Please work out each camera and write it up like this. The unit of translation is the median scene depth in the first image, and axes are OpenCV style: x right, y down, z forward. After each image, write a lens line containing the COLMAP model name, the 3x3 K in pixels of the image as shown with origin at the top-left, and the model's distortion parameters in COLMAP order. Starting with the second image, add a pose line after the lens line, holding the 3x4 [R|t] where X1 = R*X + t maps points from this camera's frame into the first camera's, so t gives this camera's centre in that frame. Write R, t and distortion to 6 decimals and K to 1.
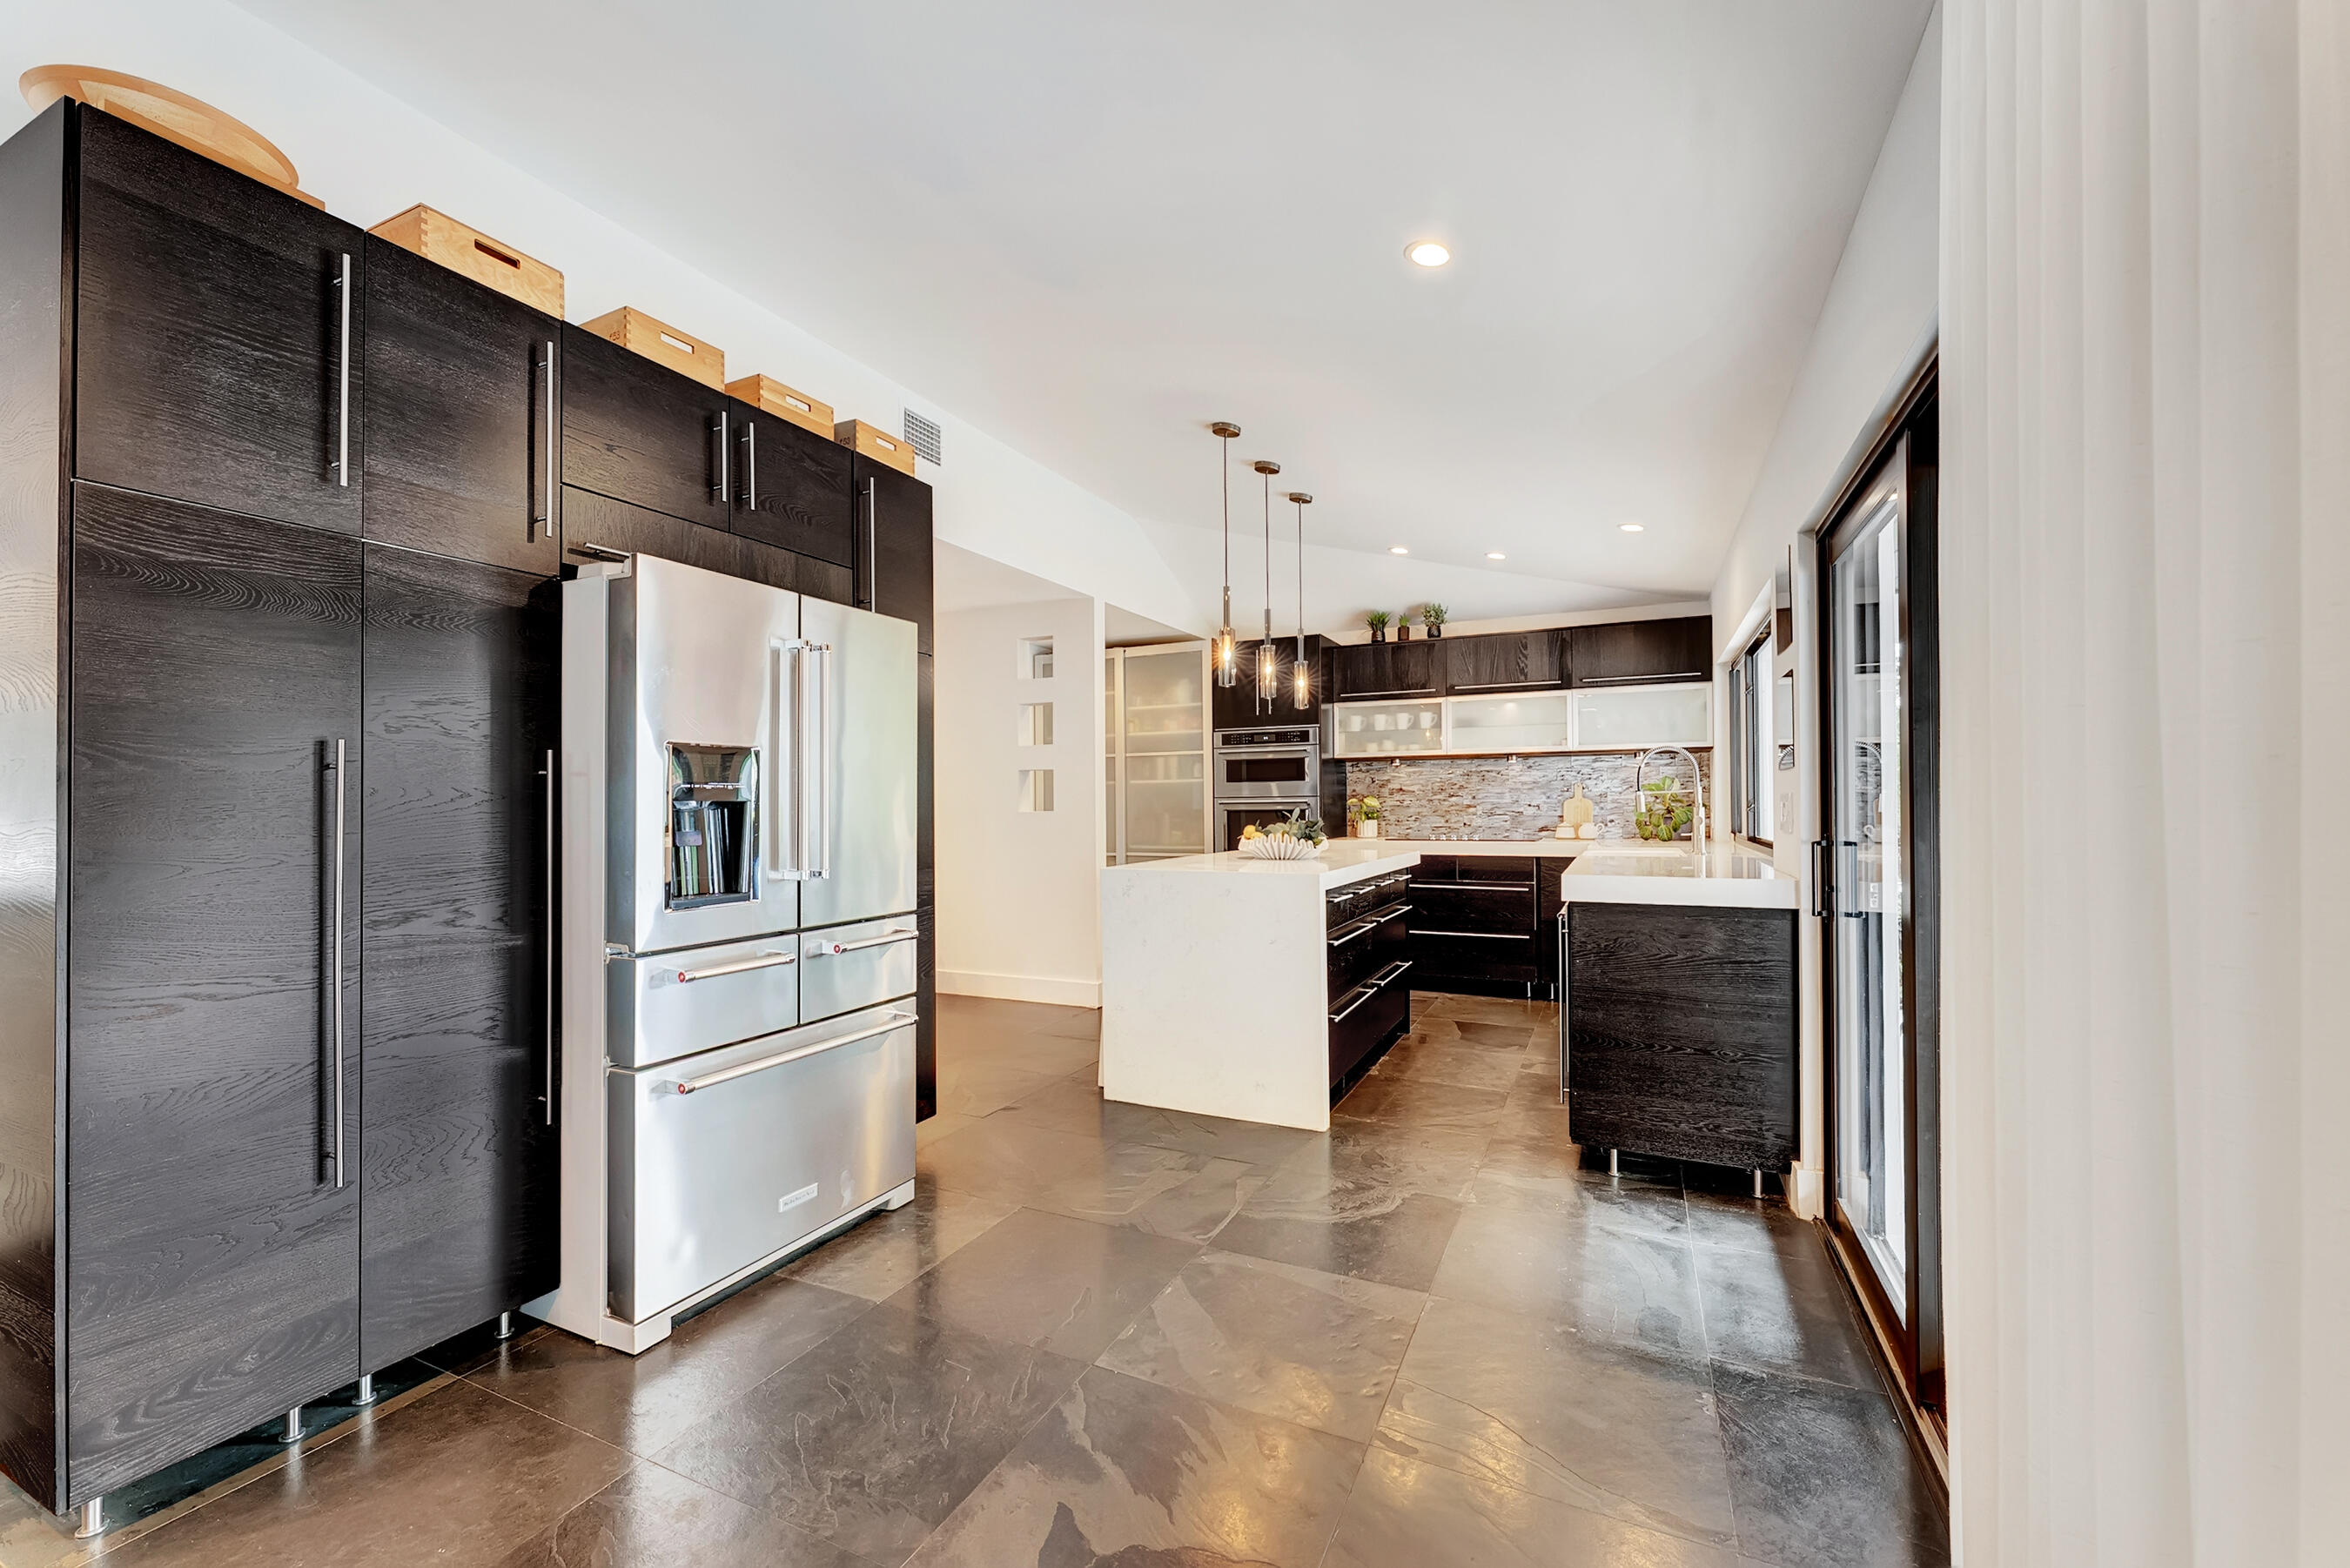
lens RADIAL K [[952.1, 0, 1197.0], [0, 952.1, 794.0], [0, 0, 1]] dist [-0.000250, -0.000436]
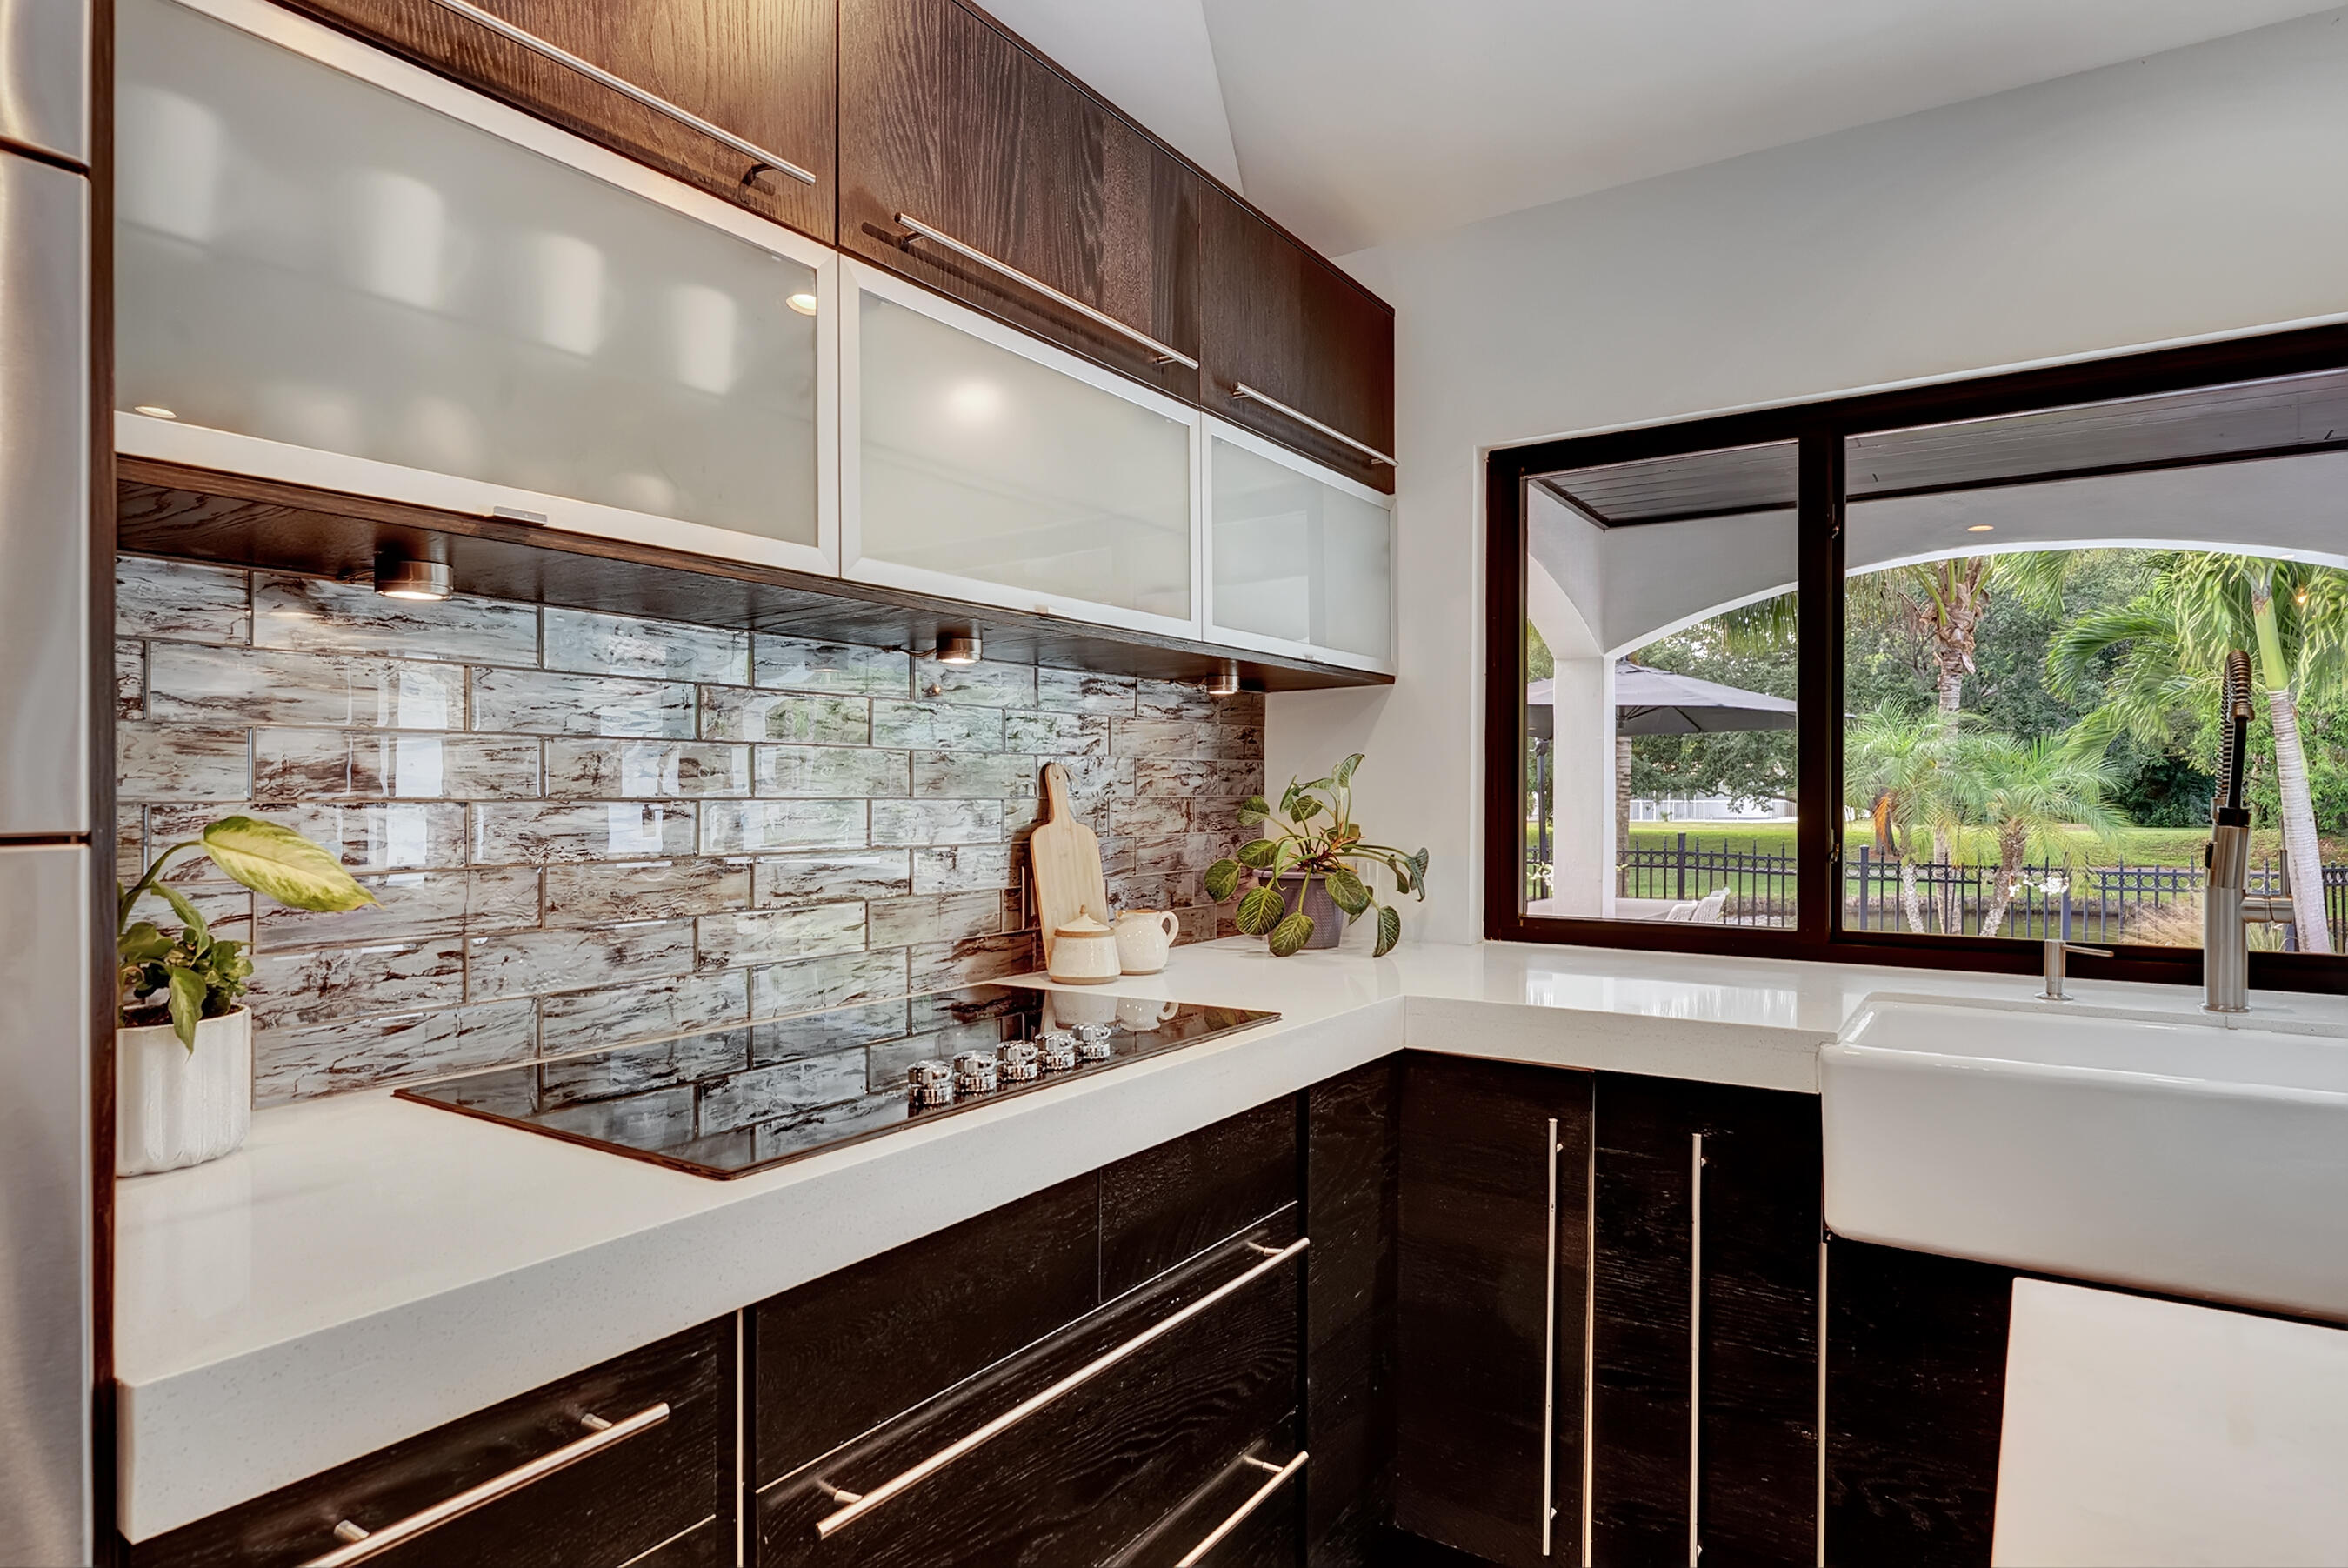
lens RADIAL K [[1303.6, 0, 1159.2], [0, 1303.6, 815.4], [0, 0, 1]] dist [-0.004082, 0.000299]
pose [[0.143724, -0.006480, 0.989597, 0.035394], [-0.007434, 0.999943, 0.007627, -0.000378], [-0.989590, -0.008453, 0.143667, 0.891502]]
